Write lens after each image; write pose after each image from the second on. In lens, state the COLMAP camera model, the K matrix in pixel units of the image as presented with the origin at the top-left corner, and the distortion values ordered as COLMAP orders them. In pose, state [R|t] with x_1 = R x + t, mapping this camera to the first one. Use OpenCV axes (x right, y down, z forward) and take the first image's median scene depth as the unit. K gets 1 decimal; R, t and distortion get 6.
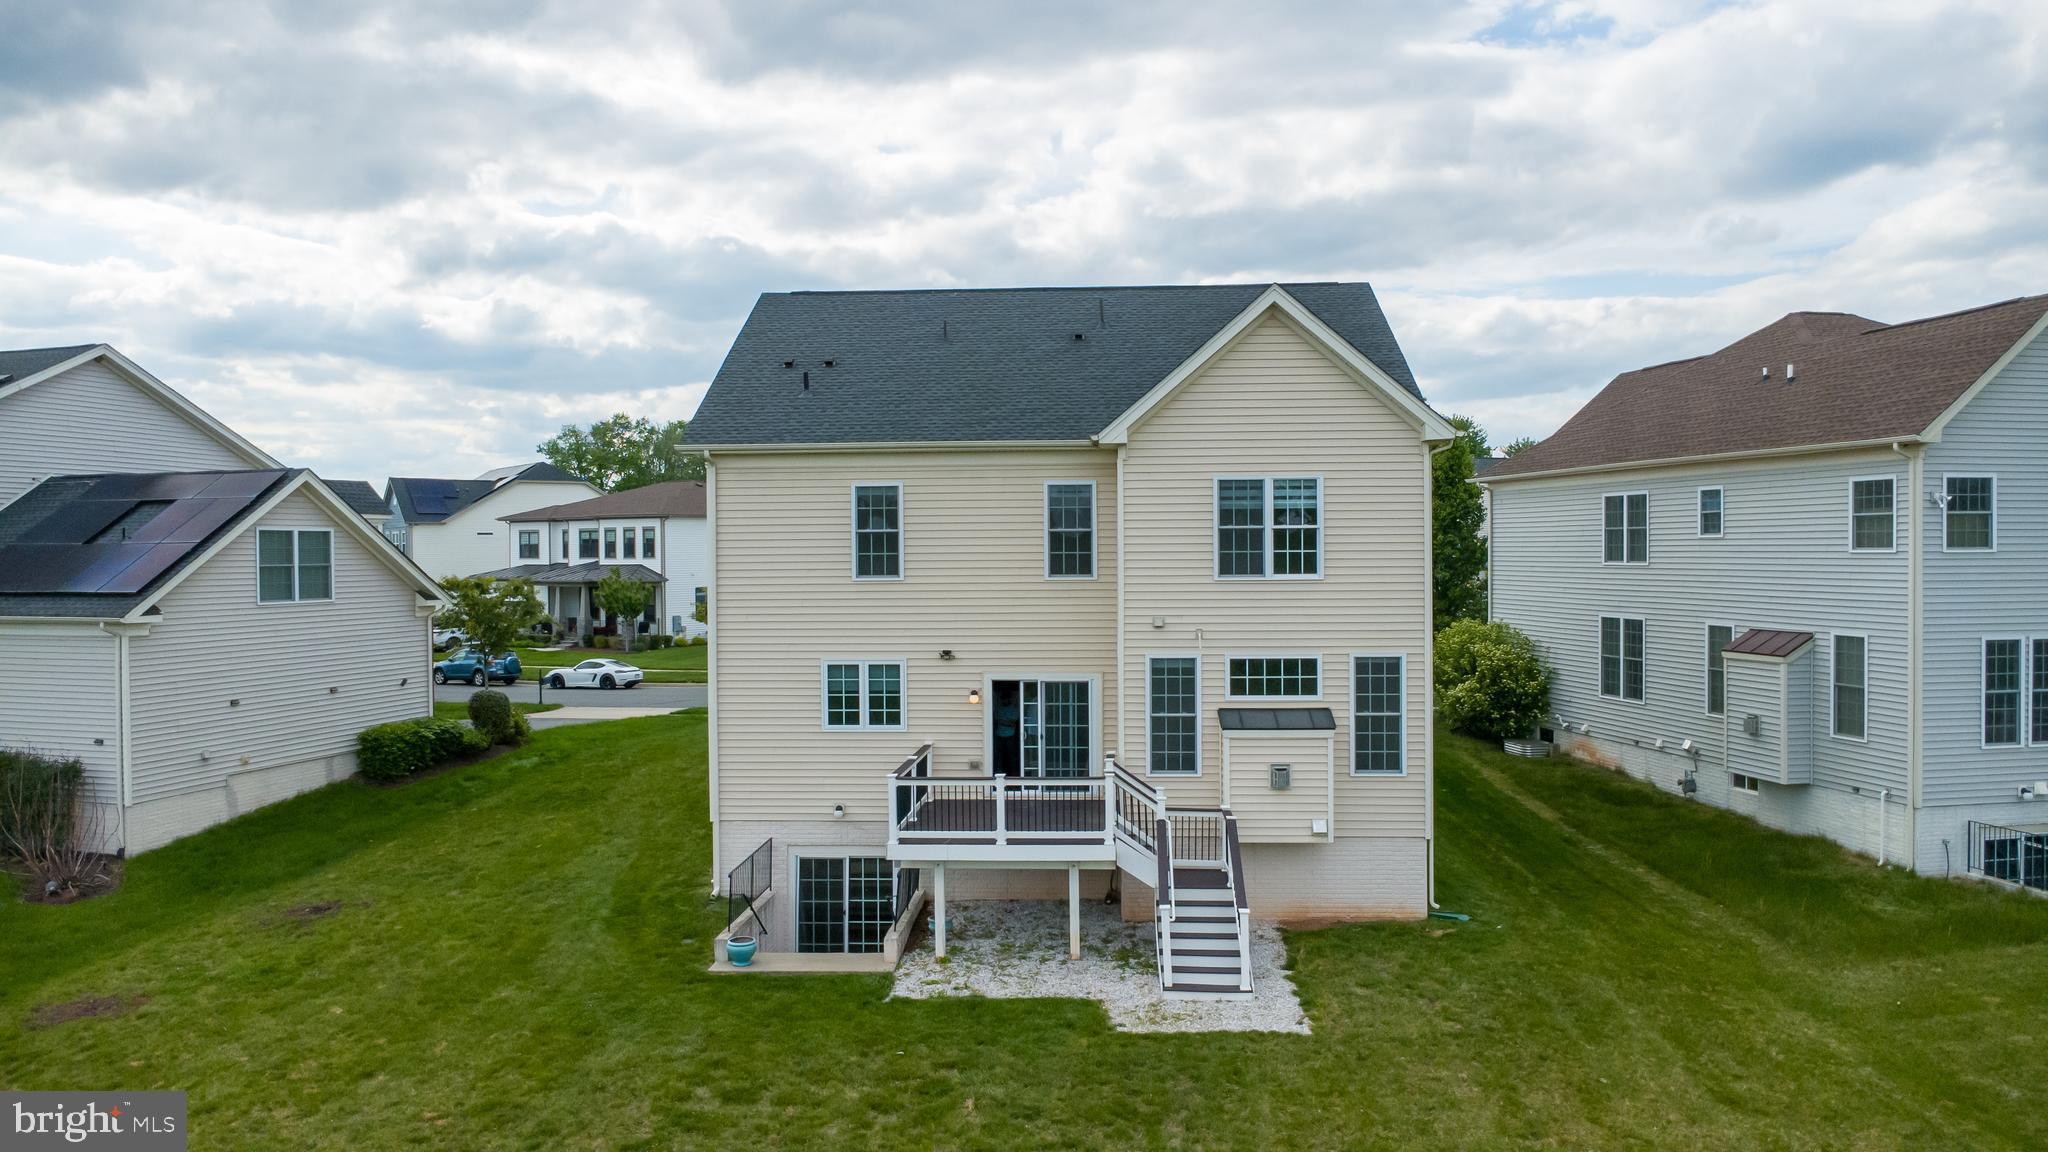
lens RADIAL K [[1432.9, 0, 1024.4], [0, 1432.9, 582.2], [0, 0, 1]] dist [0.012407, -0.000960]
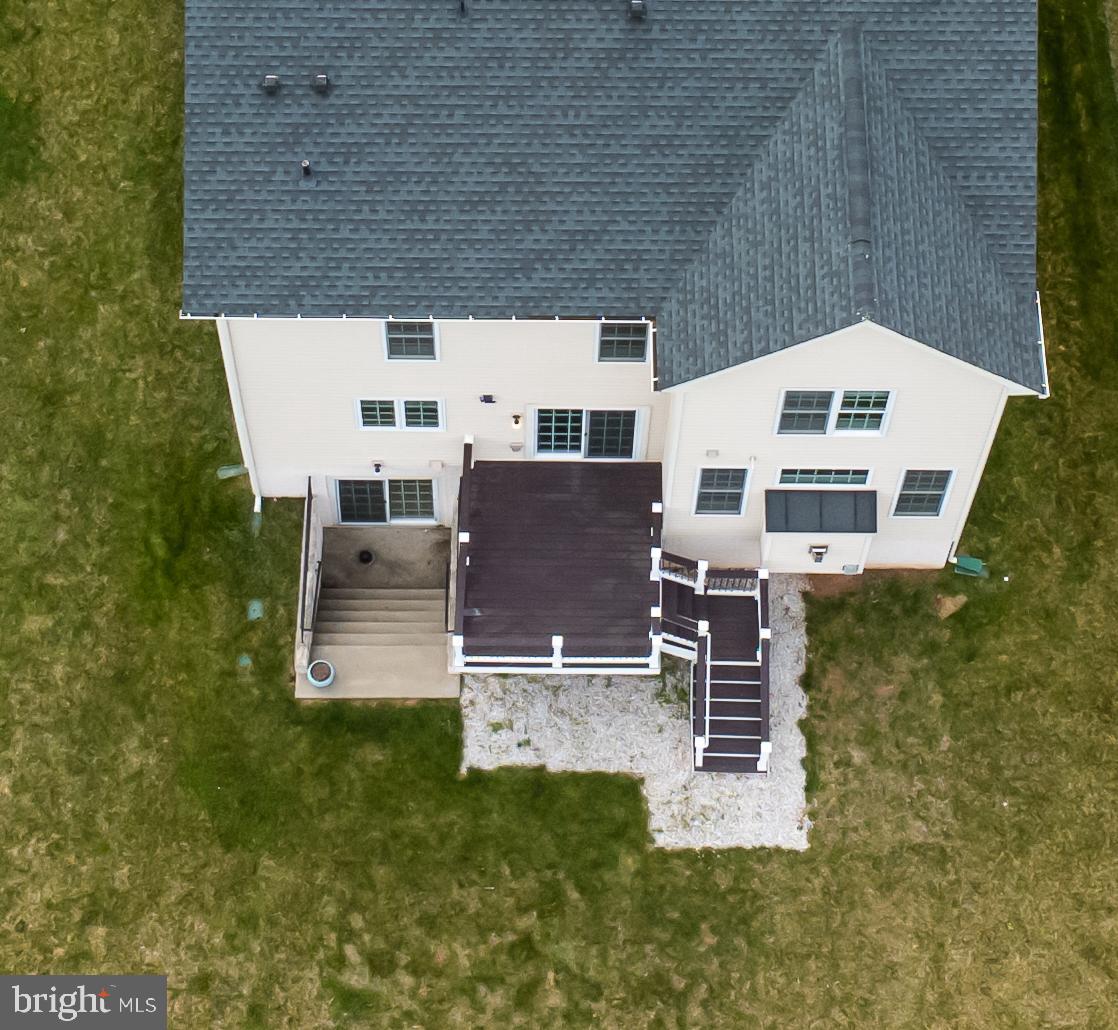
lens RADIAL K [[2798.9, 0, 523.4], [0, 2798.9, 112.8], [0, 0, 1]] dist [-0.031197, 0.252169]
pose [[0.998892, -0.034396, 0.032116, -0.098398], [-0.008833, 0.533295, 0.845883, -1.902049], [-0.046222, -0.845230, 0.532400, 0.209589]]
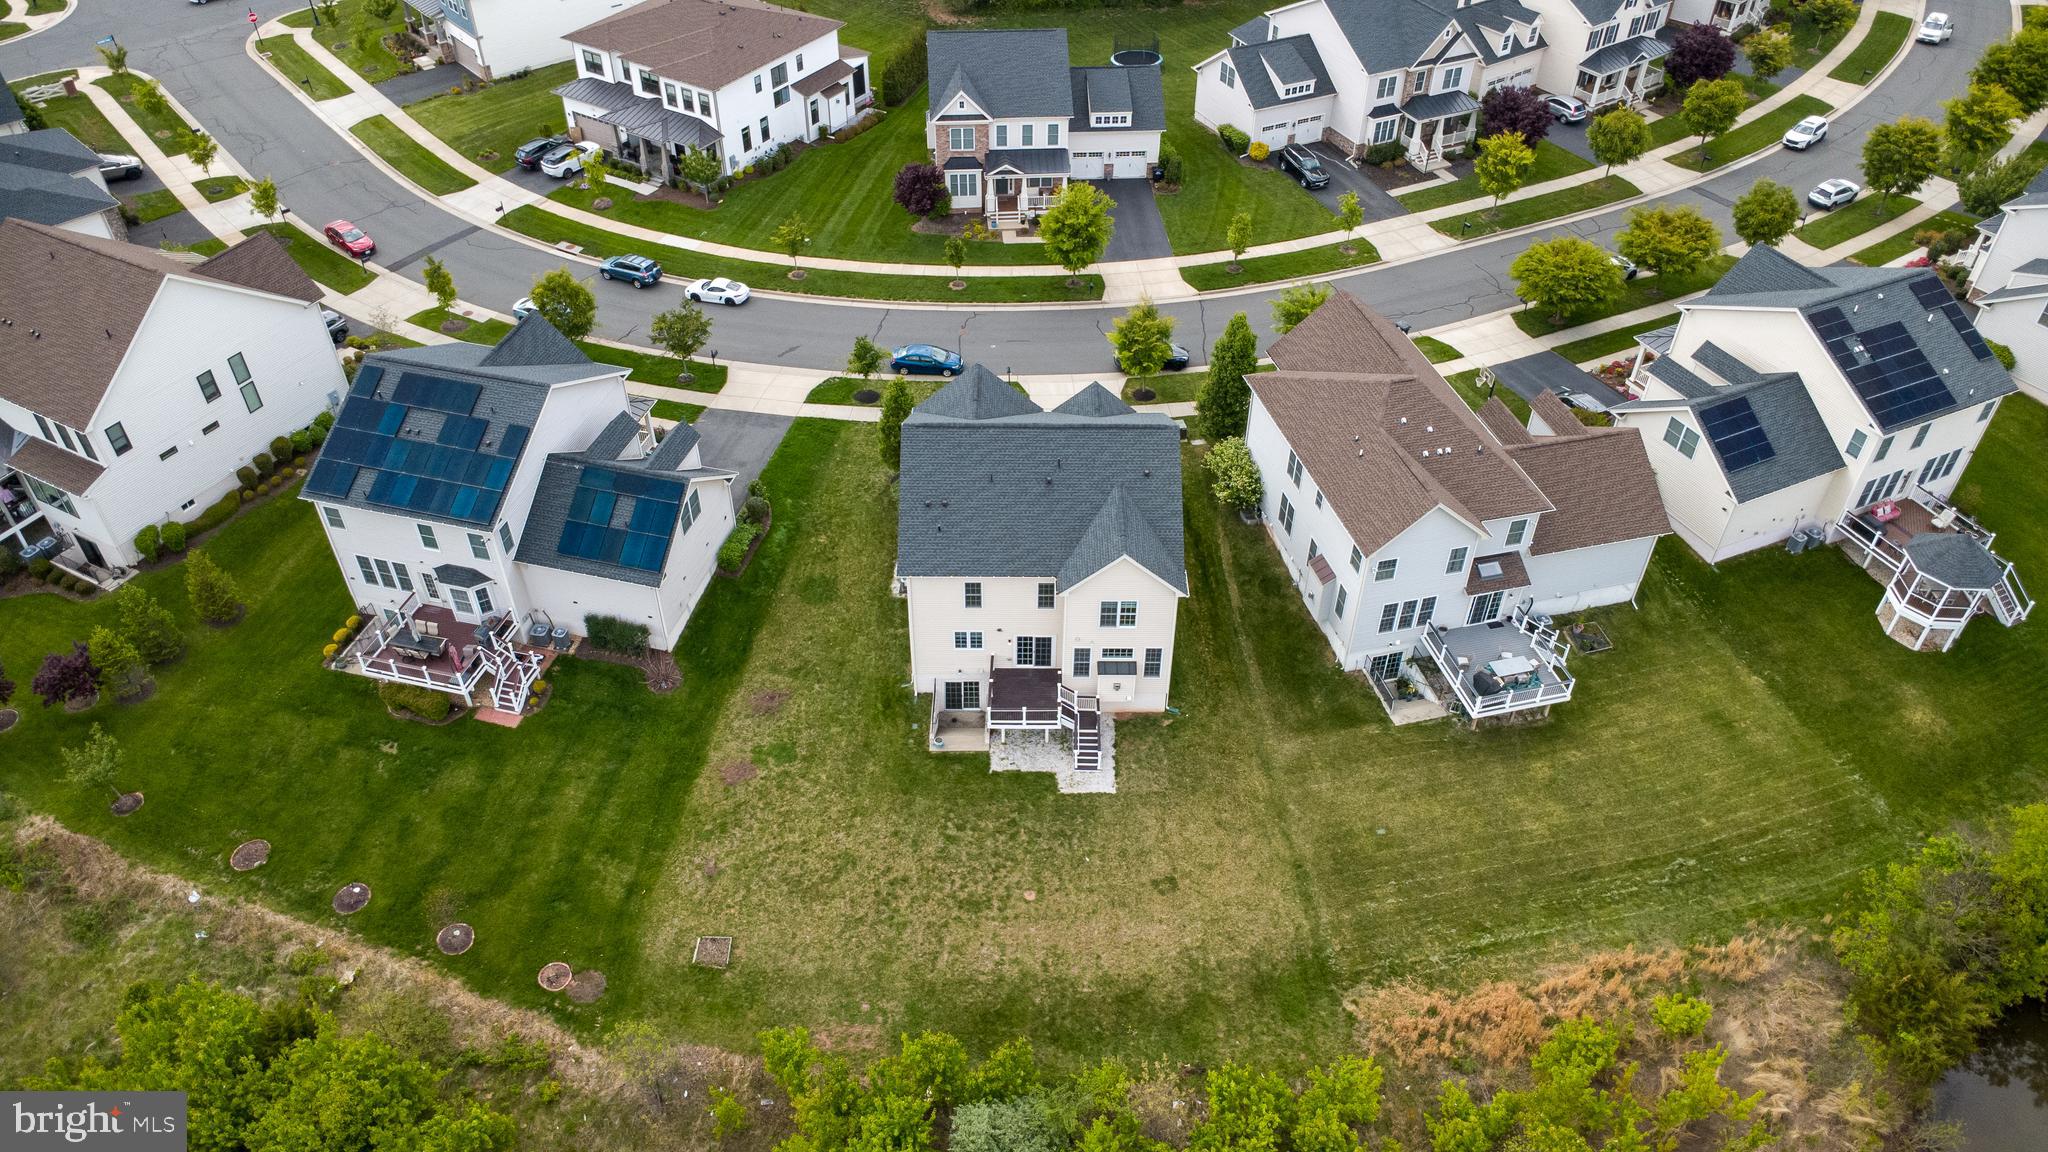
lens RADIAL K [[1432.9, 0, 1024.4], [0, 1432.9, 582.2], [0, 0, 1]] dist [0.012407, -0.000960]
pose [[0.998379, -0.024717, 0.051265, -0.170081], [-0.014351, 0.762331, 0.647029, -2.089831], [-0.055073, -0.646716, 0.760740, -1.183322]]
